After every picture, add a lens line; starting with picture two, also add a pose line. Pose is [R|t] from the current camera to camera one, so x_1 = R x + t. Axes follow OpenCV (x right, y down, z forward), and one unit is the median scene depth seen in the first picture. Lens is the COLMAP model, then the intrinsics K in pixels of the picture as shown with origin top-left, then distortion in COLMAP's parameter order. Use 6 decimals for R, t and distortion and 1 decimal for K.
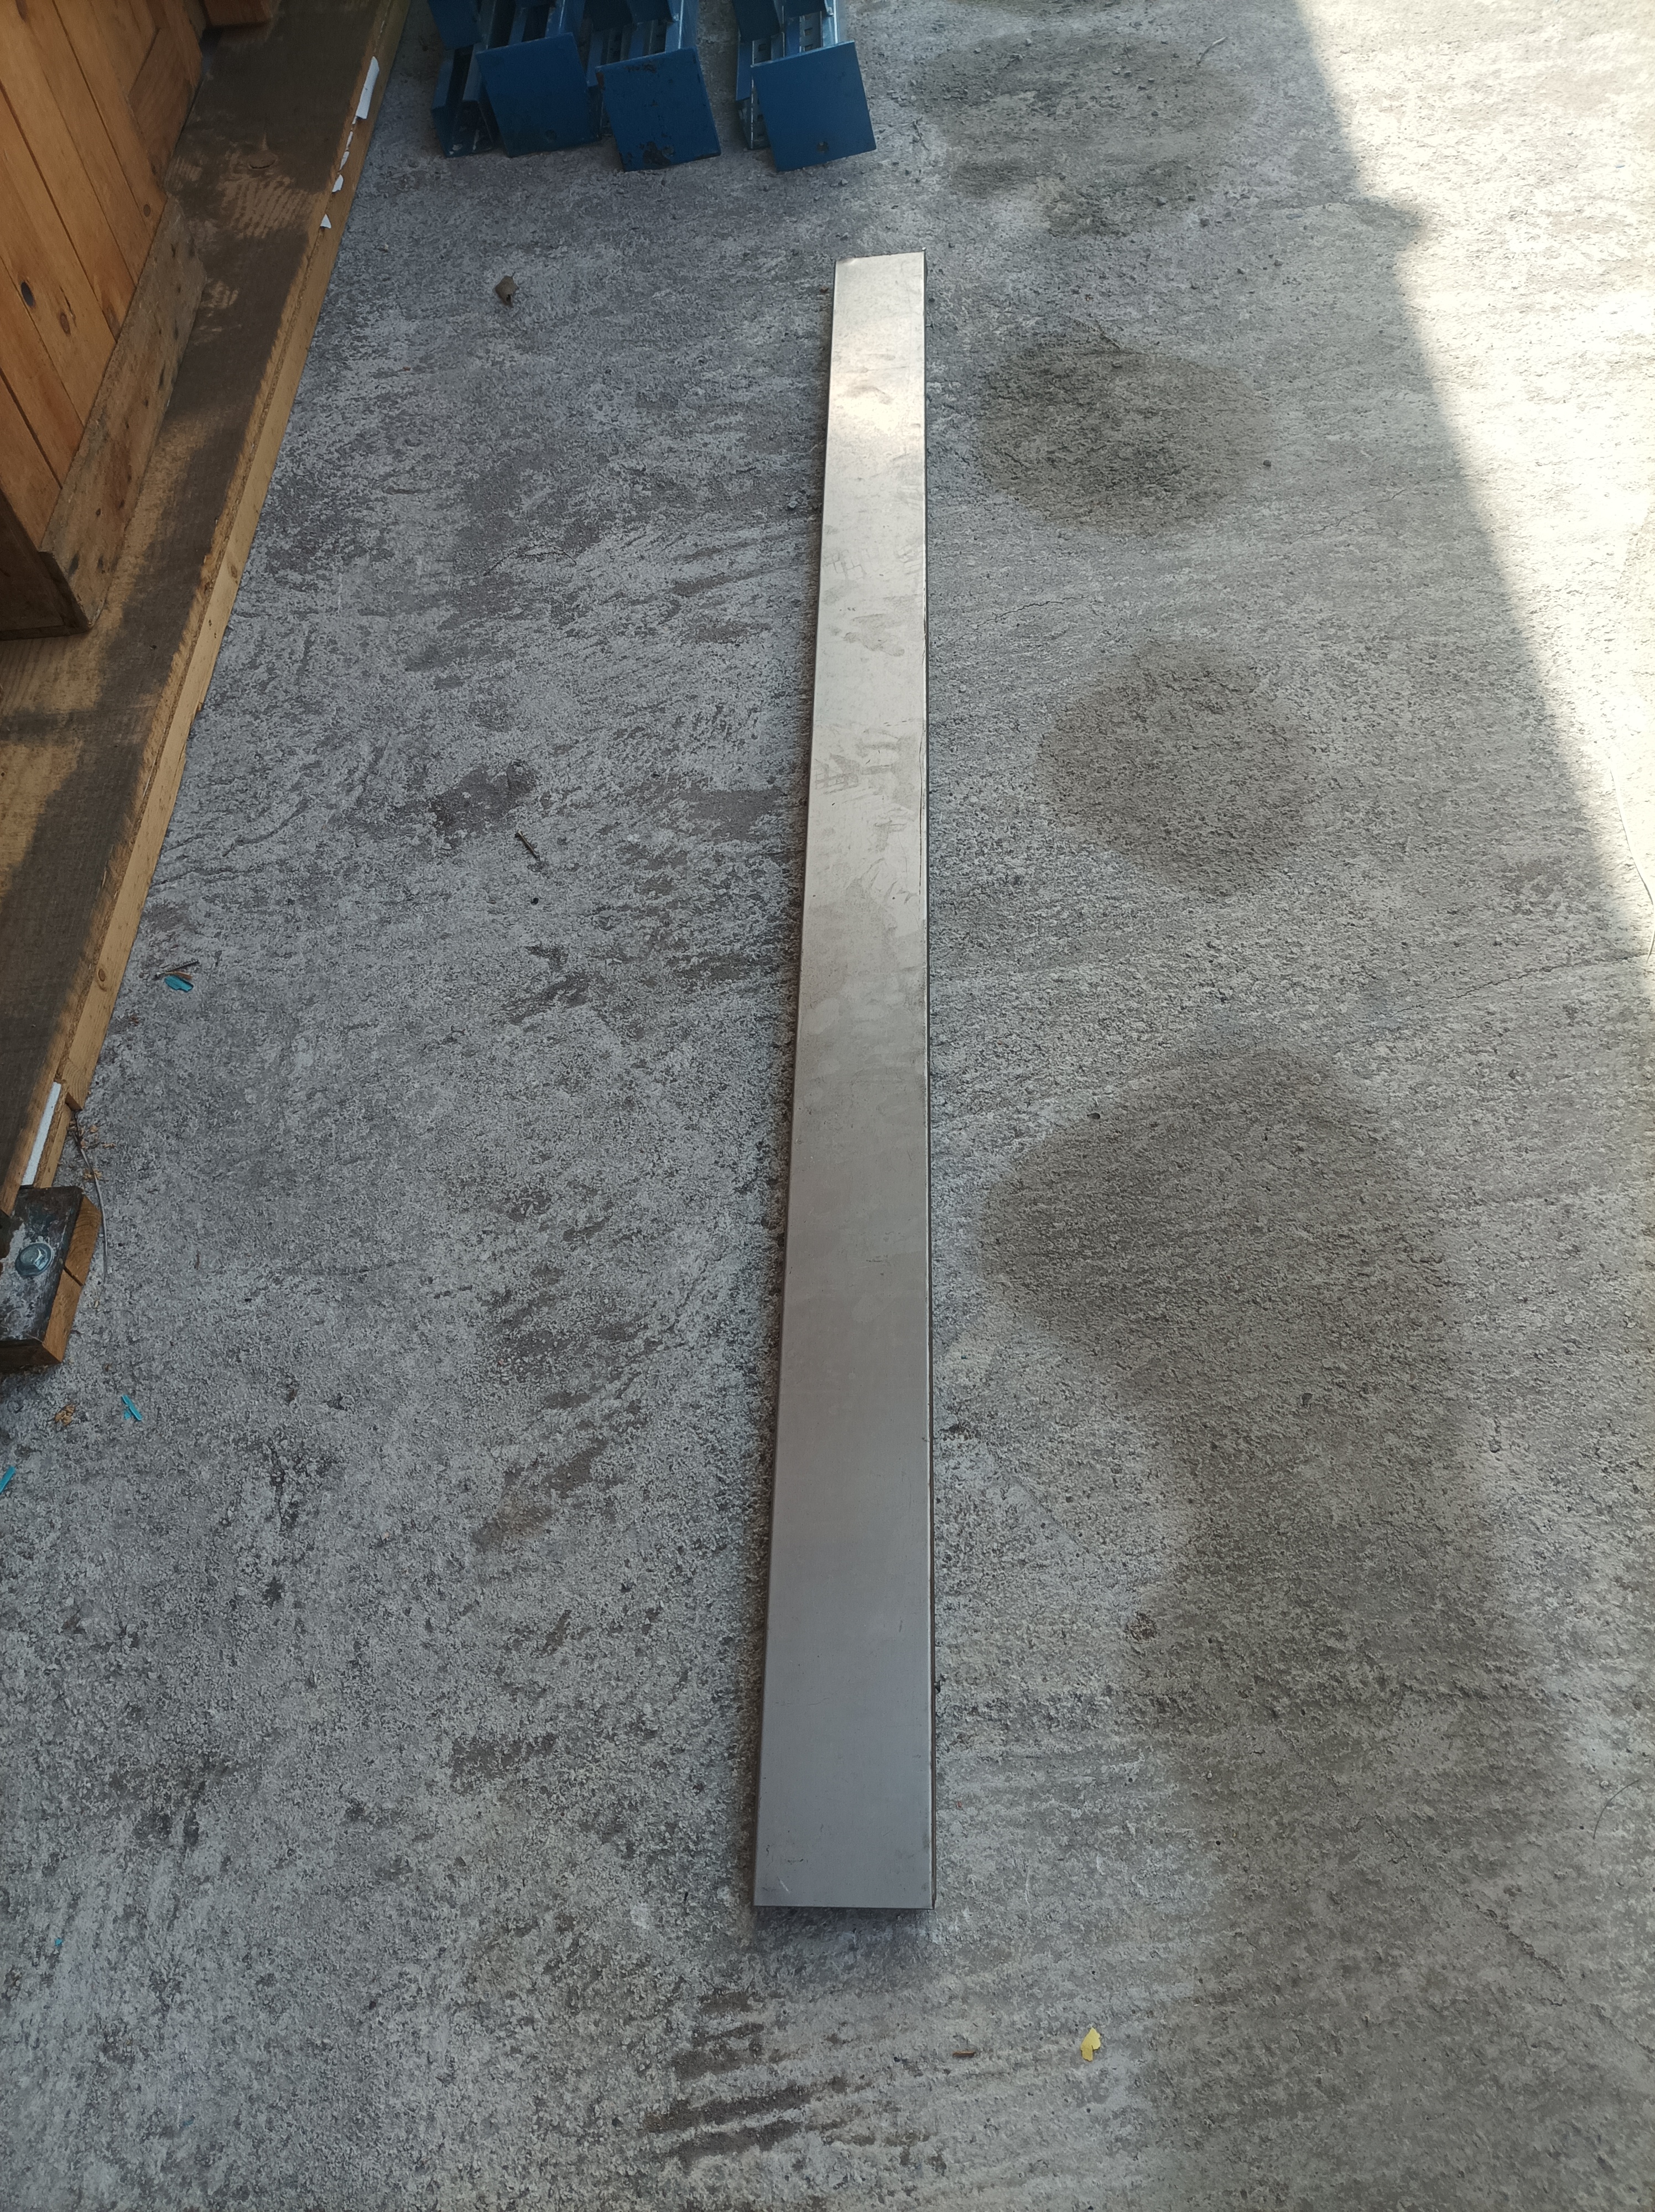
lens RADIAL K [[1638.4, 0, 819.6], [0, 1638.4, 1111.6], [0, 0, 1]] dist [0.034379, -0.028880]
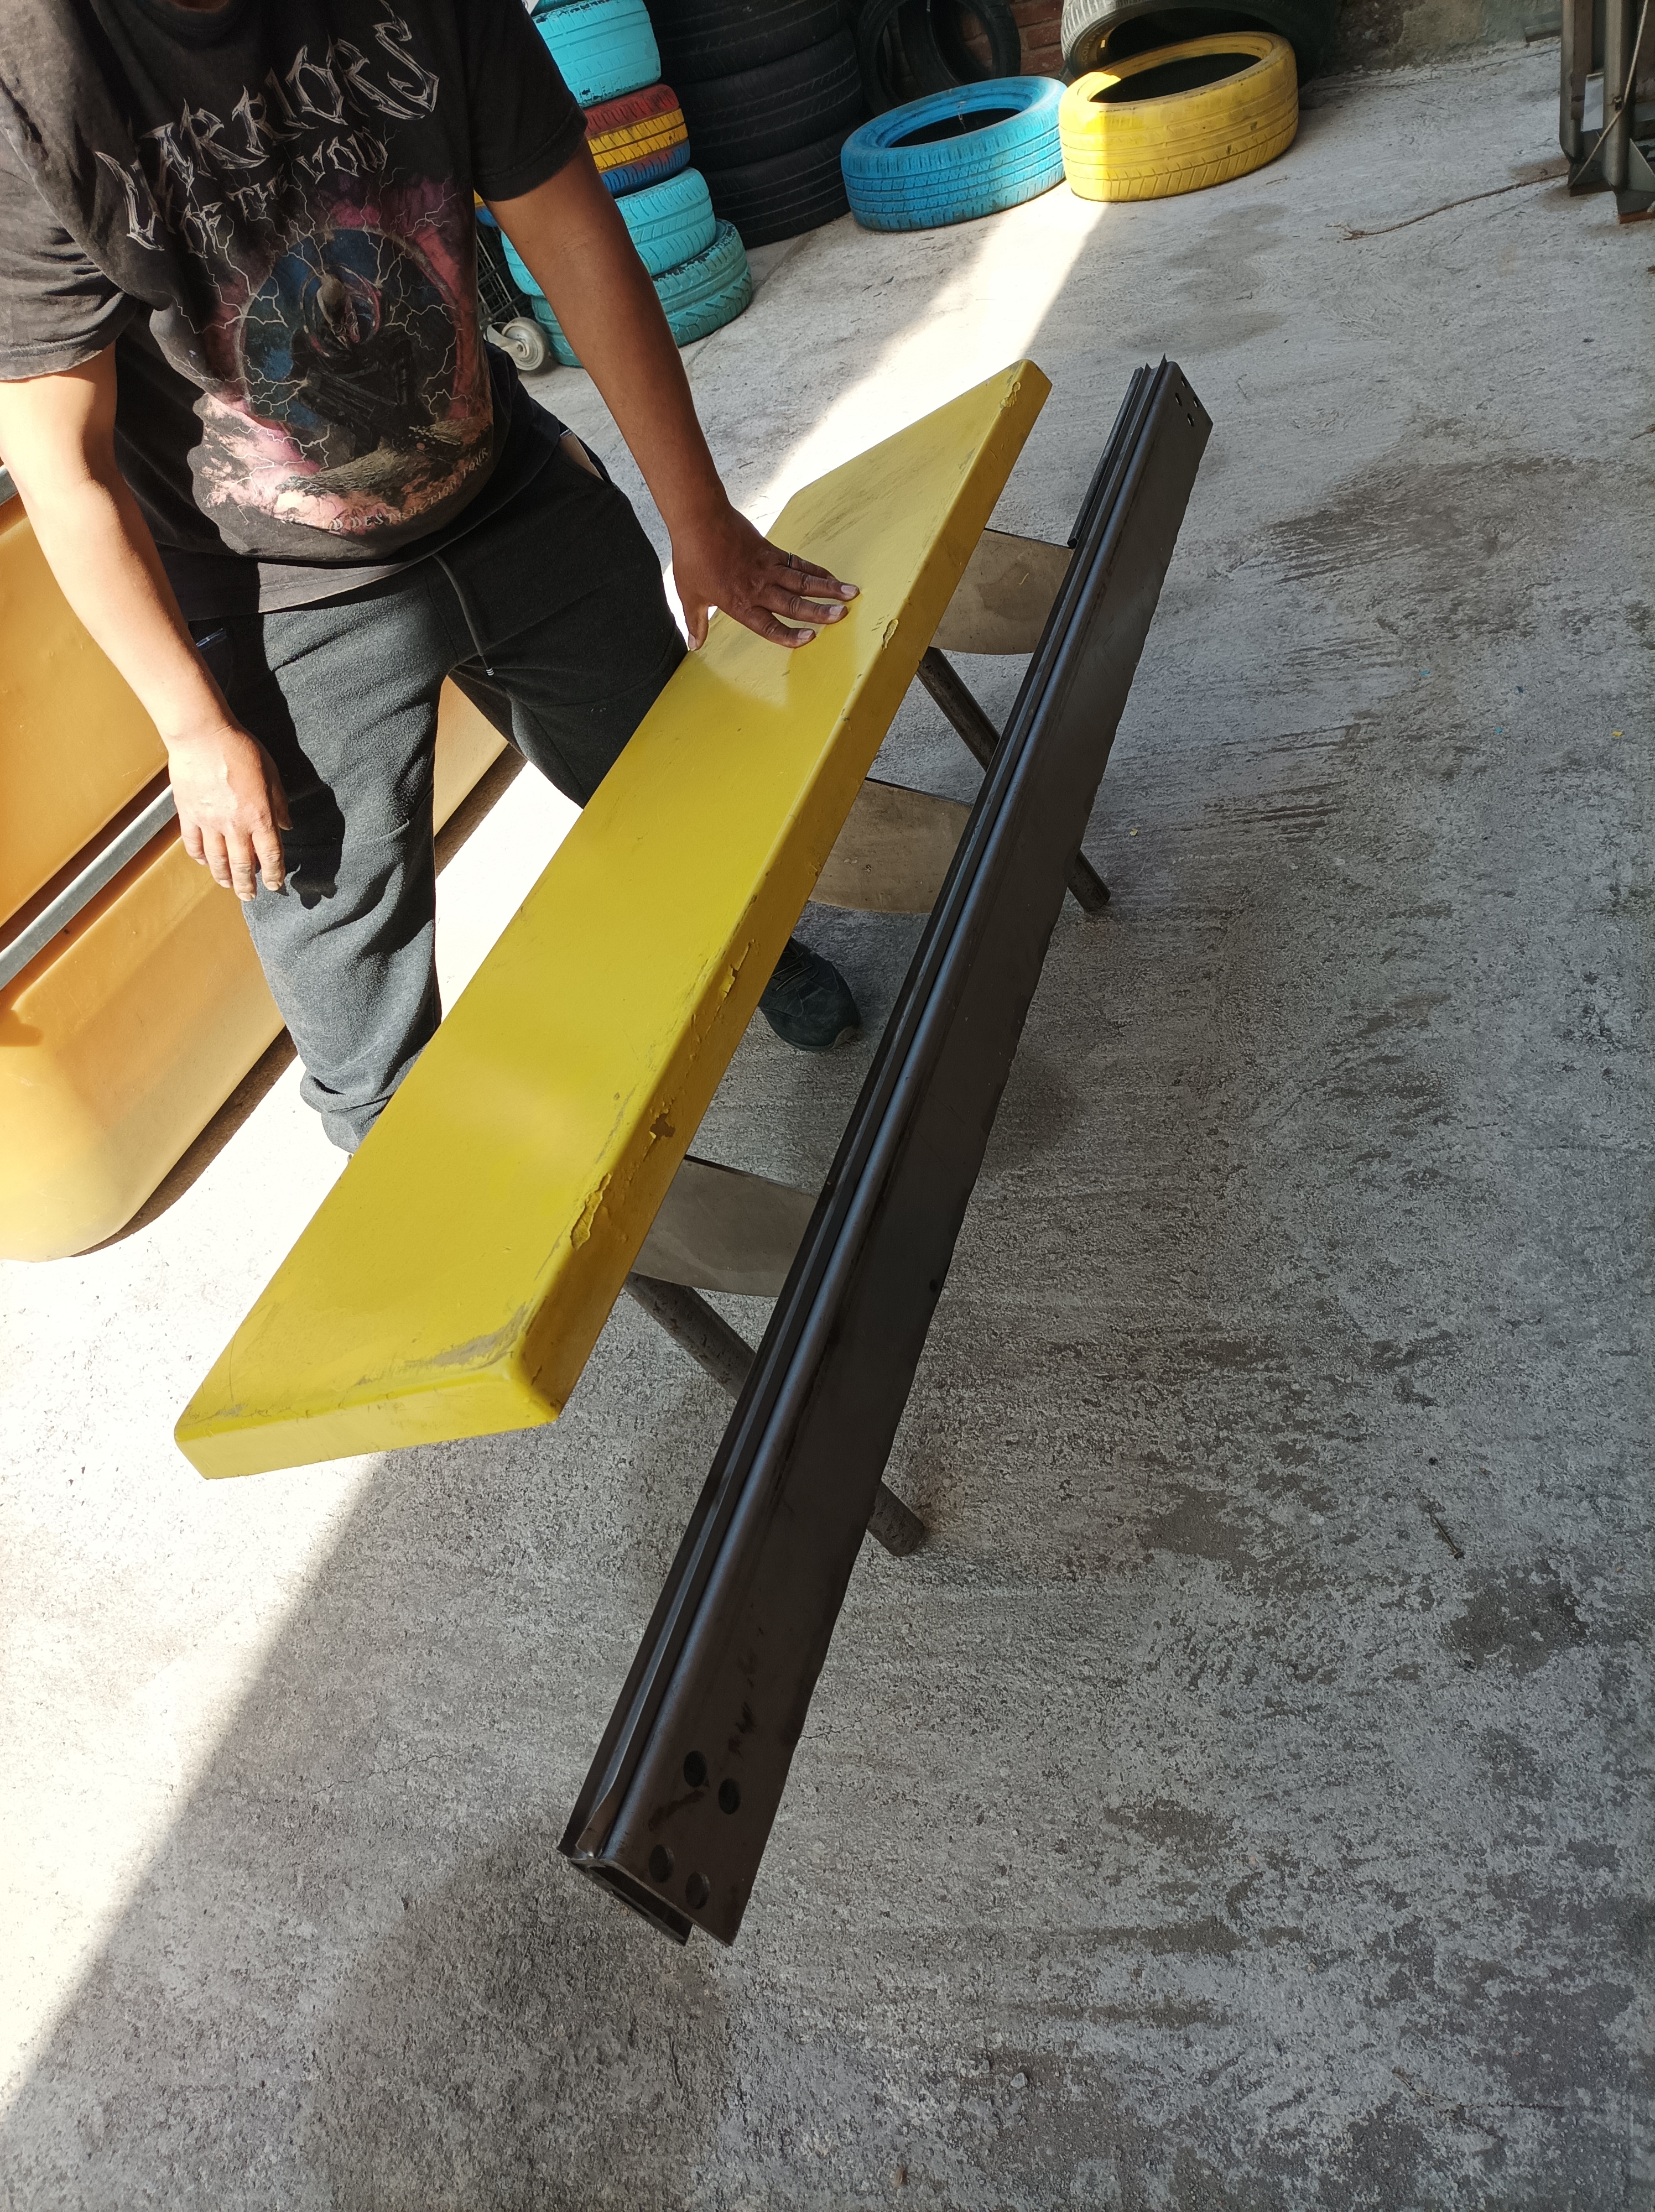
lens RADIAL K [[1638.4, 0, 830.8], [0, 1638.4, 1106.2], [0, 0, 1]] dist [0.034379, -0.028880]
pose [[-0.899337, 0.025081, 0.436536, -0.299998], [0.426724, -0.167458, 0.888743, -1.142803], [0.095392, 0.985560, 0.139898, 0.693159]]
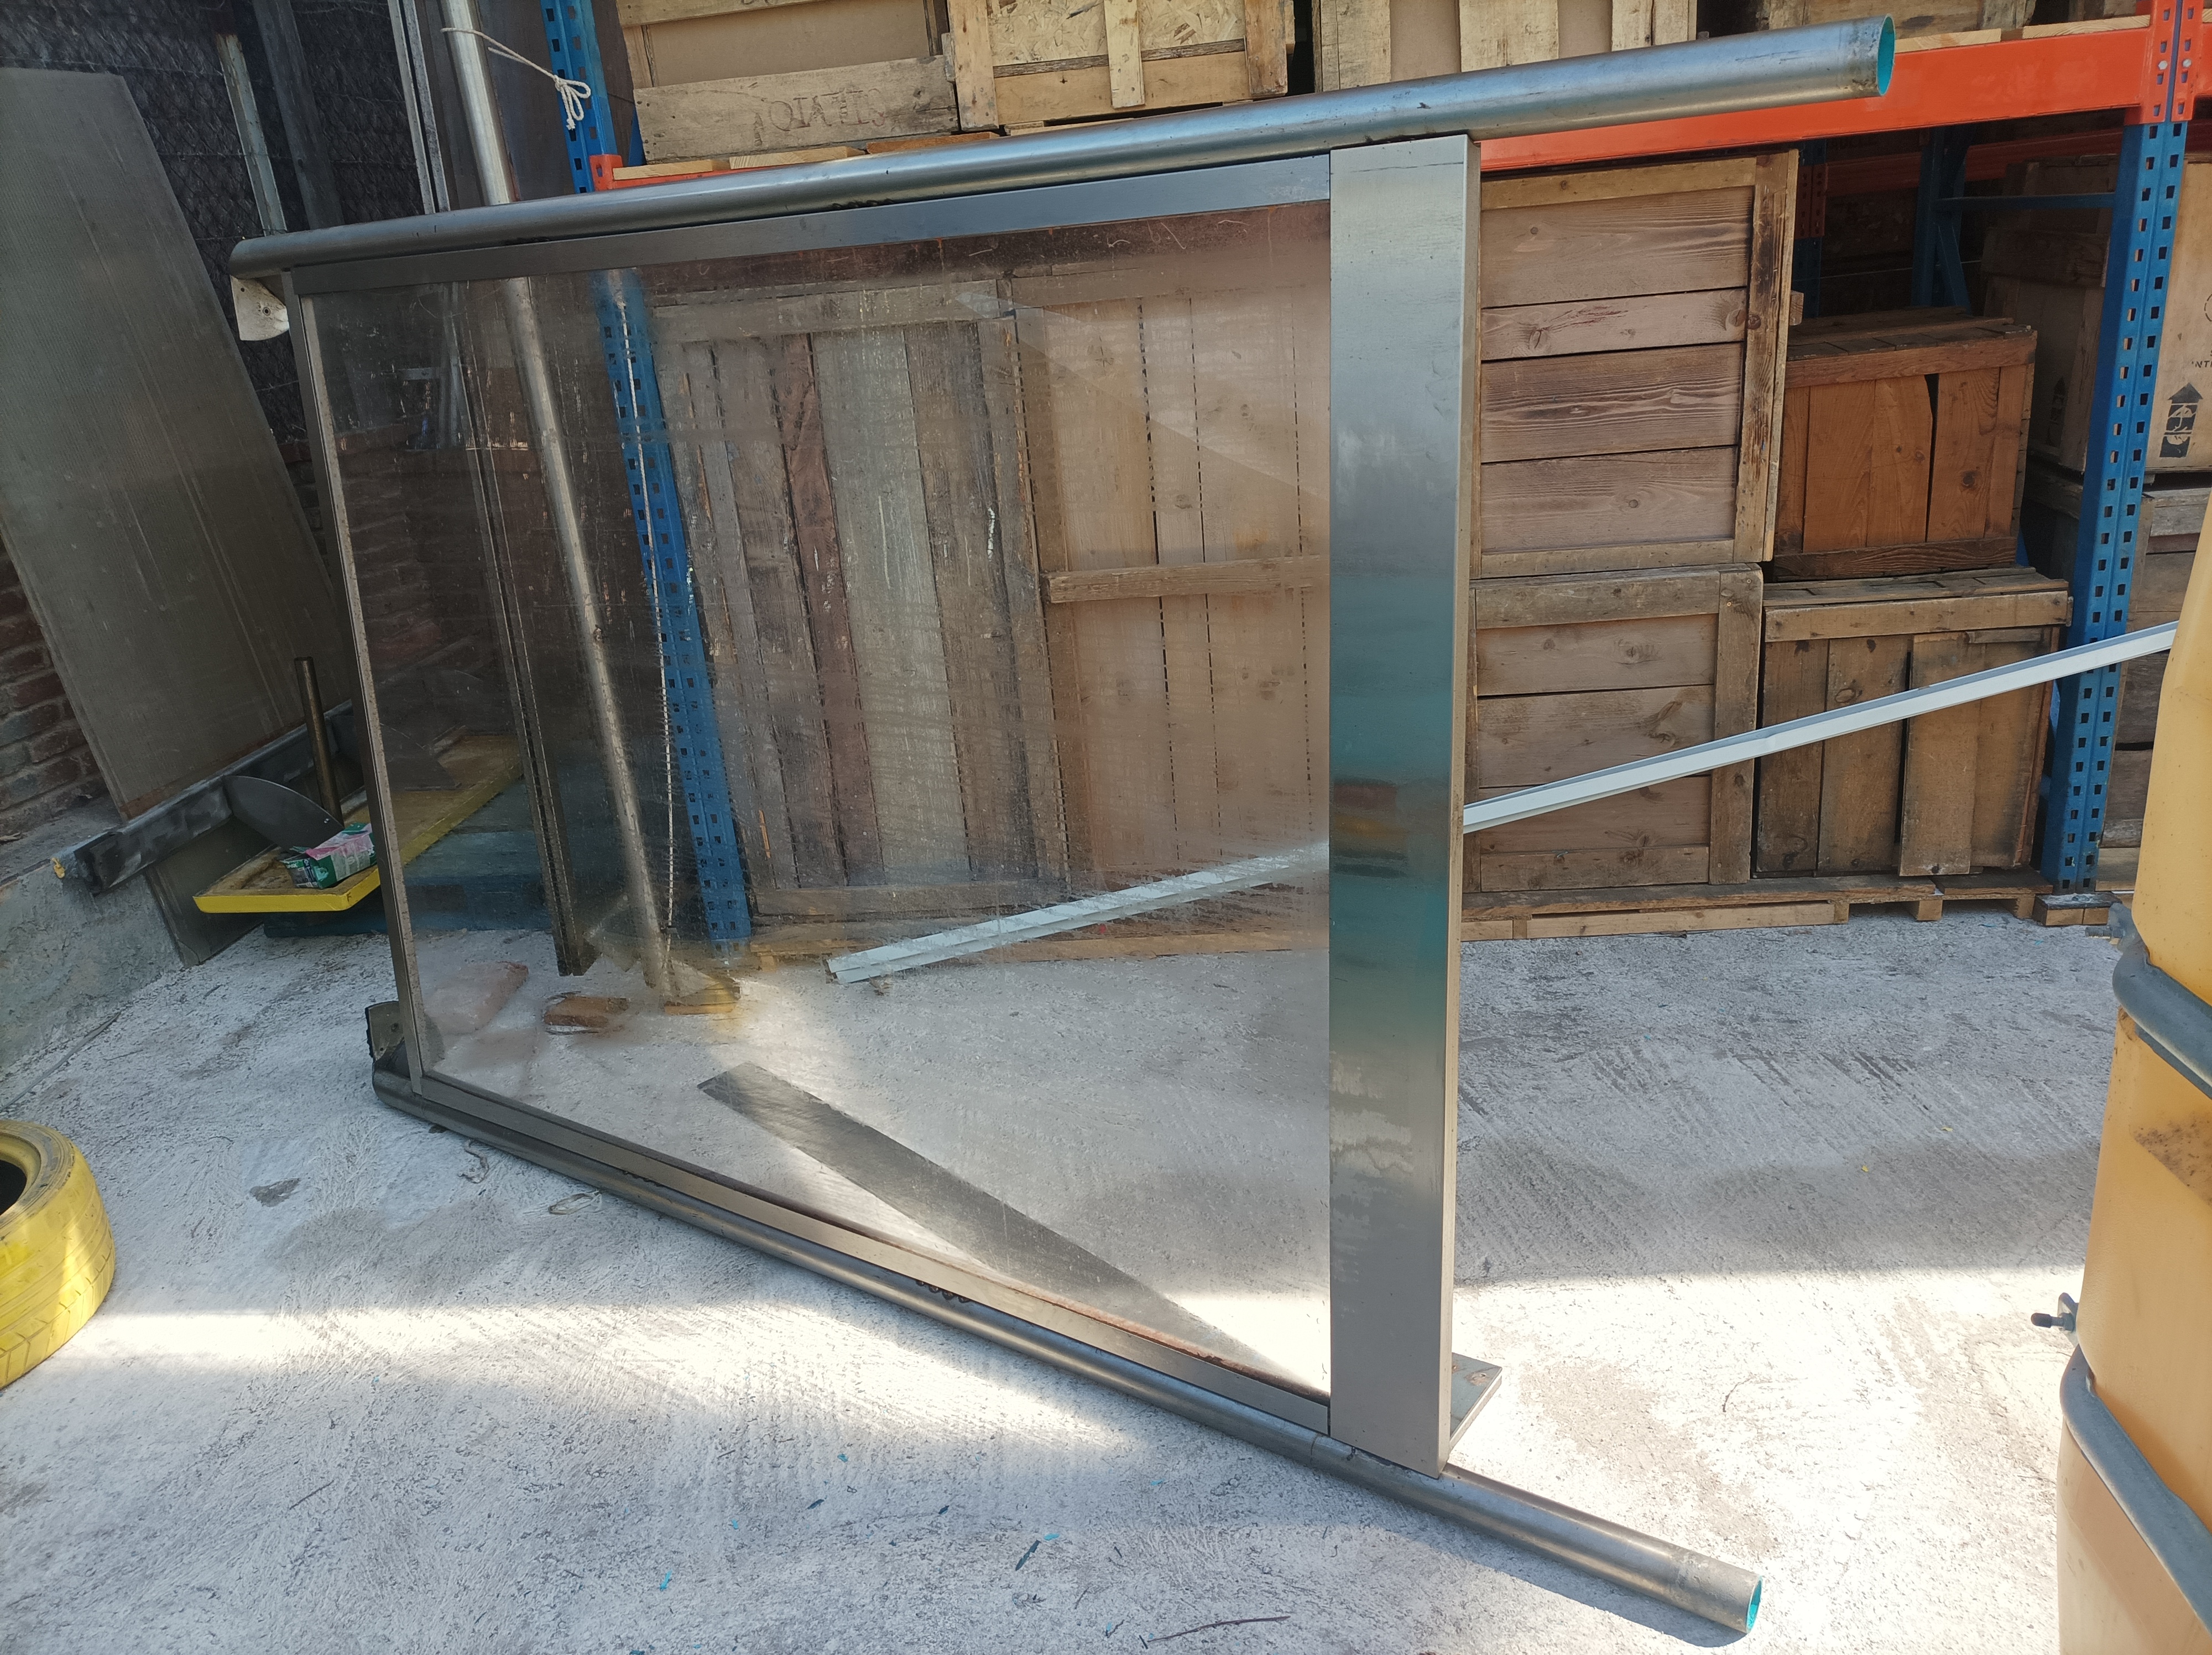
lens RADIAL K [[1638.4, 0, 1097.5], [0, 1638.4, 832.5], [0, 0, 1]] dist [0.034379, -0.028880]
pose [[-0.075565, 0.430874, -0.899243, 1.666960], [-0.777093, 0.539657, 0.323879, 0.346603], [0.624834, 0.723269, 0.294050, -0.667436]]
